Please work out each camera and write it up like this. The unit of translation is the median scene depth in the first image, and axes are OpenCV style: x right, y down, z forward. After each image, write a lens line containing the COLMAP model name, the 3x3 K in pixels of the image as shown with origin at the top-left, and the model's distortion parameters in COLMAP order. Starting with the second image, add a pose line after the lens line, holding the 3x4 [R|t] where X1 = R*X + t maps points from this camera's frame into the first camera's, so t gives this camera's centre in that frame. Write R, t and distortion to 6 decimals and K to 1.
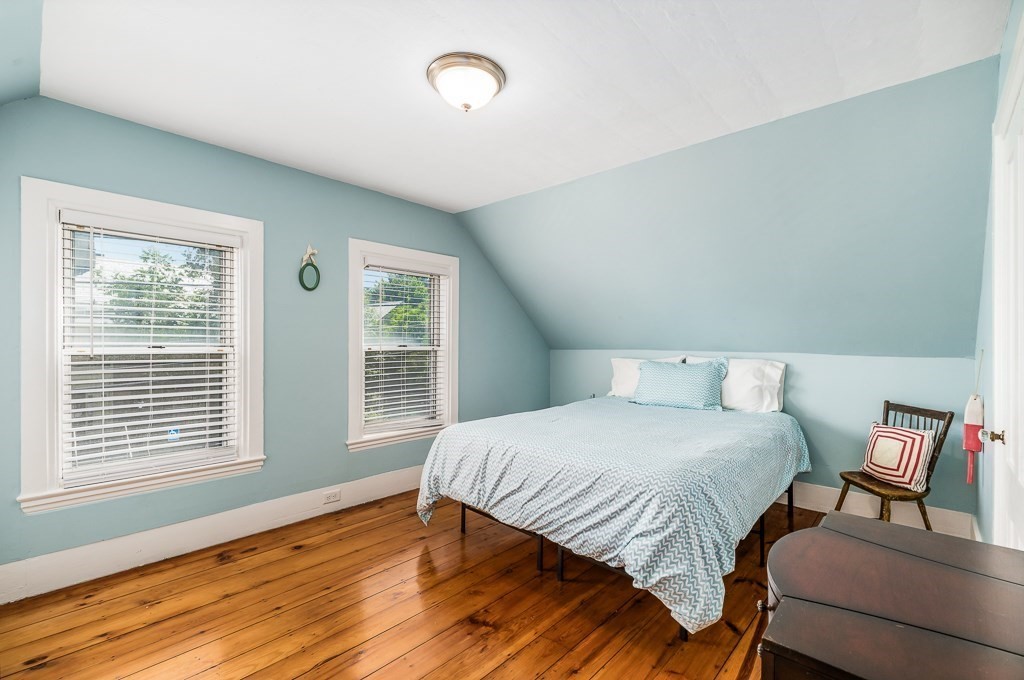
lens RADIAL K [[448.1, 0, 514.6], [0, 448.1, 341.0], [0, 0, 1]] dist [-0.000983, -0.005348]
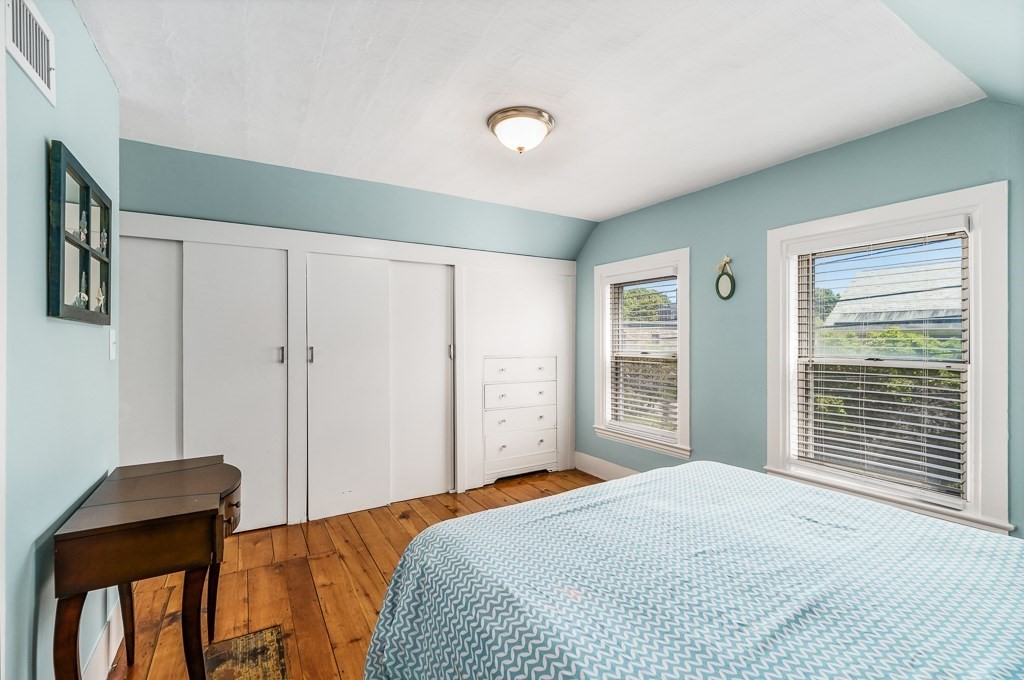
lens RADIAL K [[448.1, 0, 514.6], [0, 448.1, 341.0], [0, 0, 1]] dist [-0.000983, -0.005348]
pose [[-0.278431, -0.001843, -0.960454, 0.634762], [0.001737, 0.999996, -0.002423, -0.018370], [0.960455, -0.002343, -0.278427, 0.827604]]
